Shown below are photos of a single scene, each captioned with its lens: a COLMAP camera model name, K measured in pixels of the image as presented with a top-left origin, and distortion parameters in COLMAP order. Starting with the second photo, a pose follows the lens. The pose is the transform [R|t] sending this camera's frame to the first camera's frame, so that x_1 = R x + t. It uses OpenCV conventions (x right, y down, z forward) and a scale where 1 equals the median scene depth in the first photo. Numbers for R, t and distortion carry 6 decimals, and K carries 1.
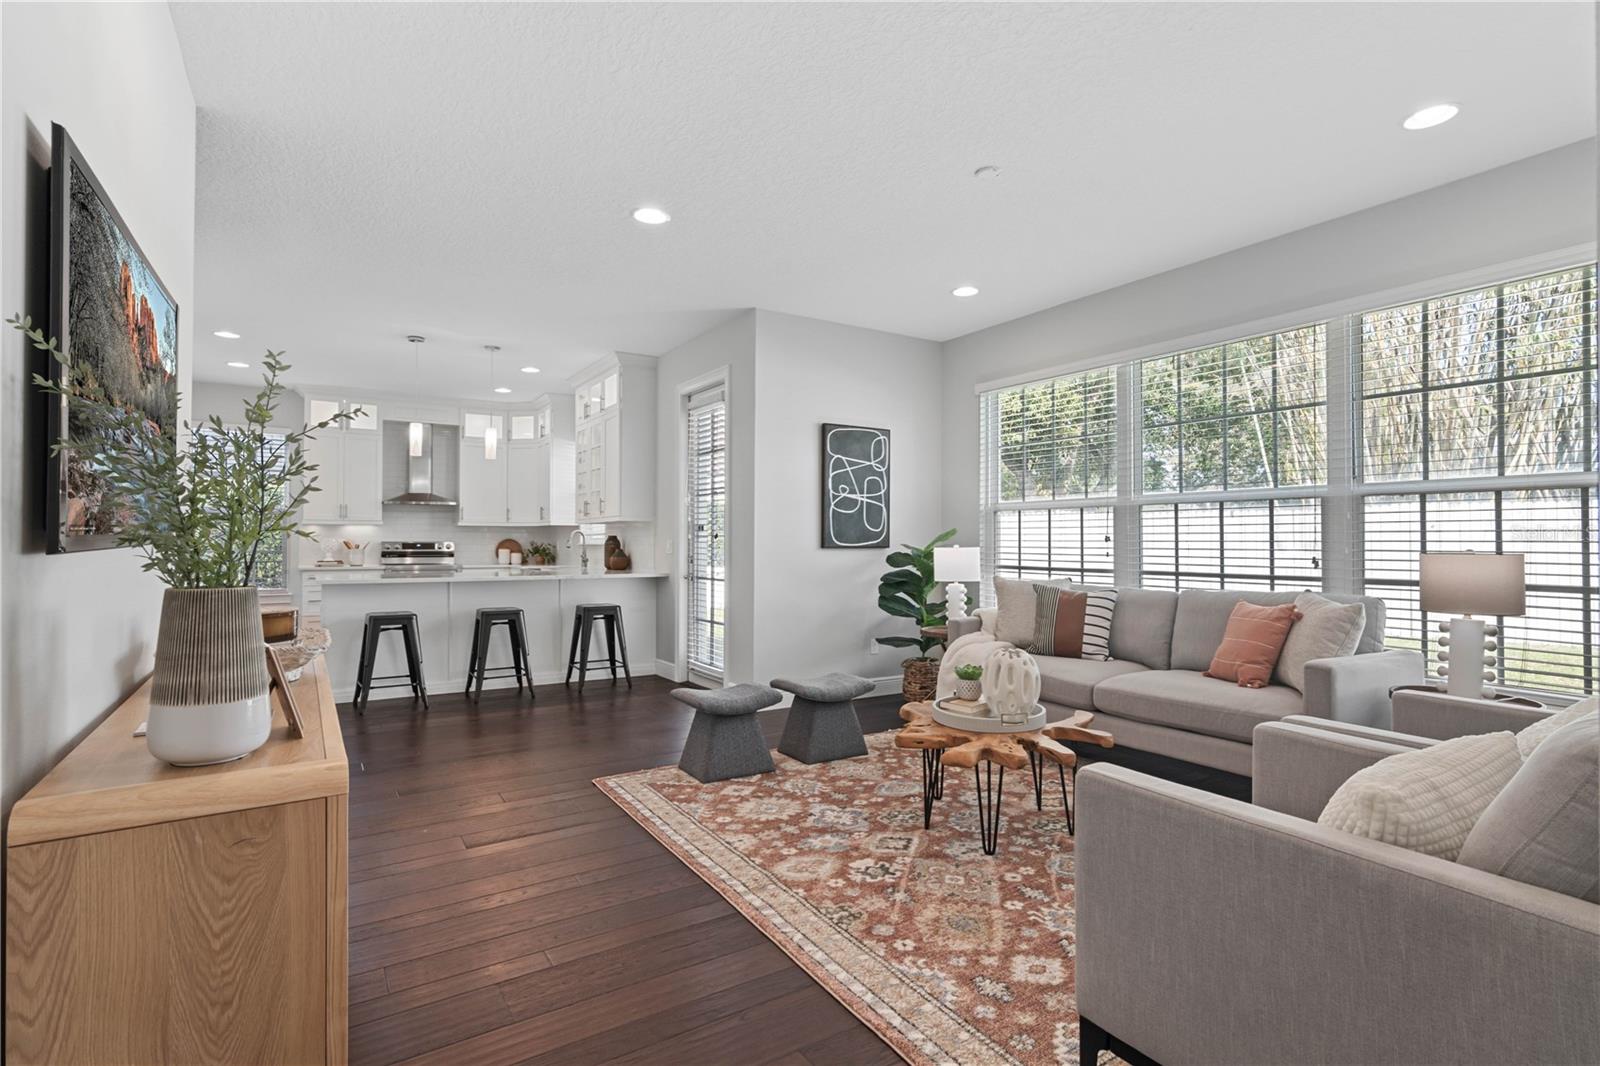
lens RADIAL K [[777.5, 0, 800.9], [0, 777.5, 535.7], [0, 0, 1]] dist [-0.002345, 0.001867]
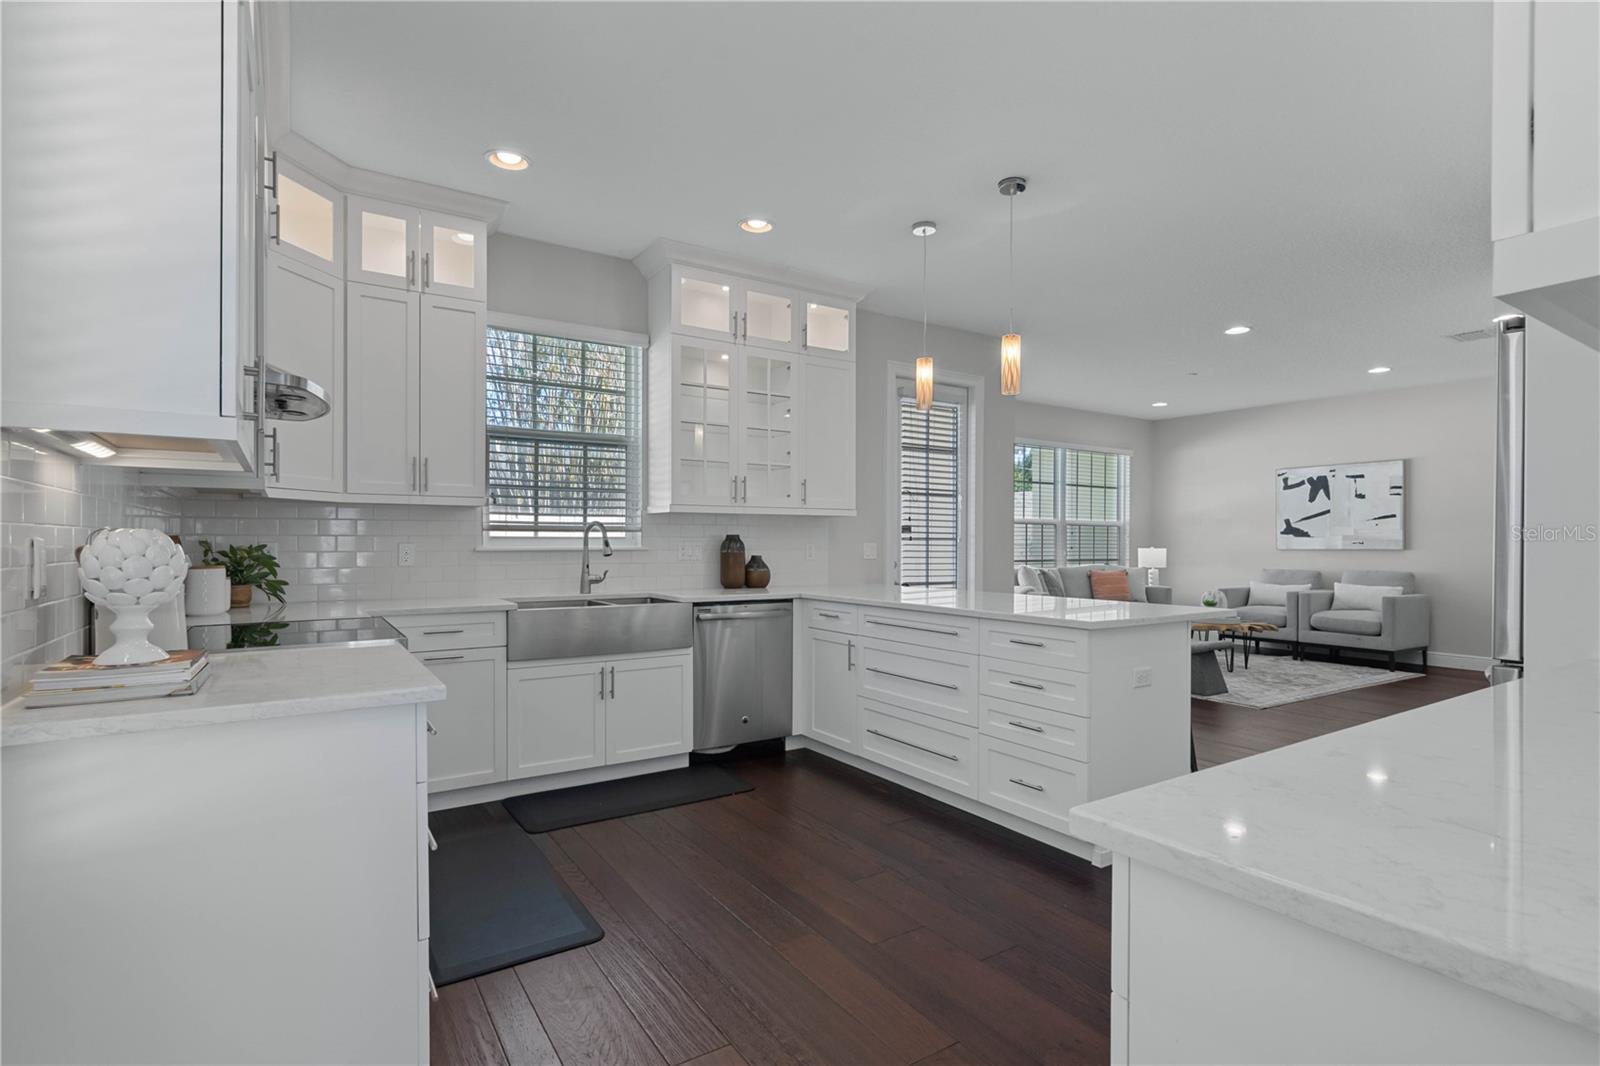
lens RADIAL K [[777.5, 0, 802.3], [0, 777.5, 544.6], [0, 0, 1]] dist [-0.002345, 0.001867]
pose [[-0.008867, -0.003454, 0.999955, -1.136057], [-0.010818, 0.999936, 0.003358, 0.007004], [-0.999902, -0.010787, -0.008904, 1.239269]]
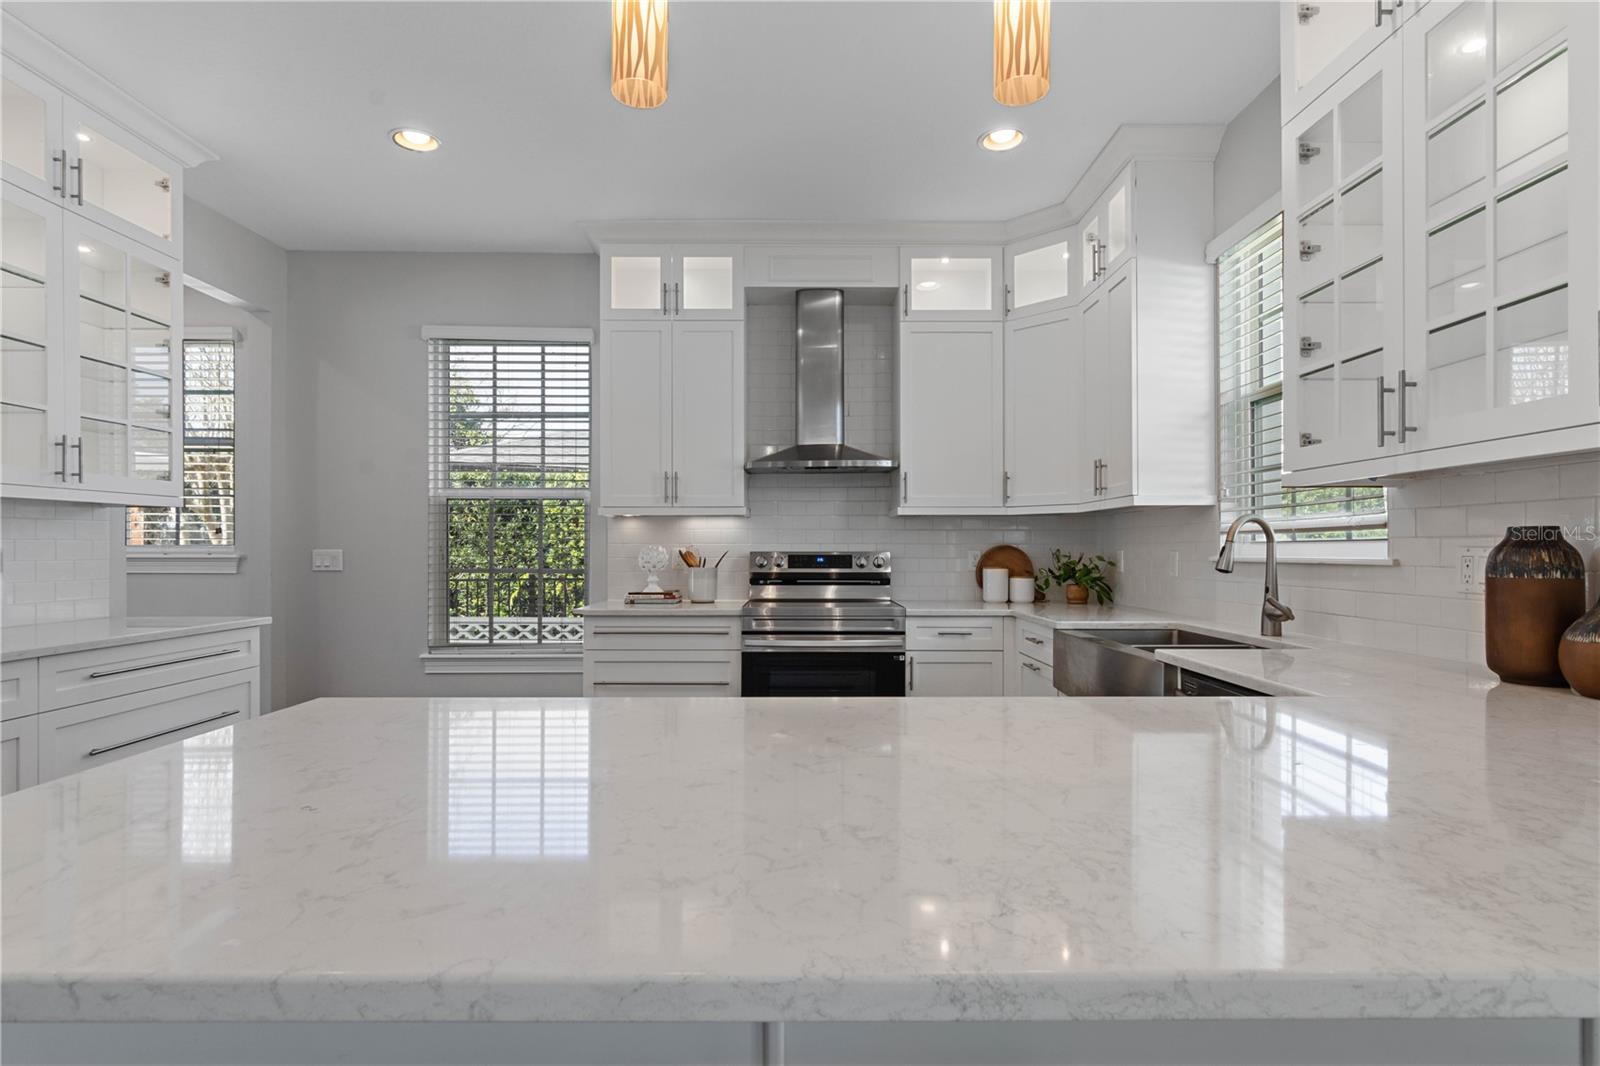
lens RADIAL K [[777.5, 0, 800.4], [0, 777.5, 548.0], [0, 0, 1]] dist [-0.002345, 0.001867]
pose [[0.846311, -0.002120, -0.532684, -0.391899], [0.005854, 0.999969, 0.005321, 0.004723], [0.532656, -0.007622, 0.846297, 0.925879]]
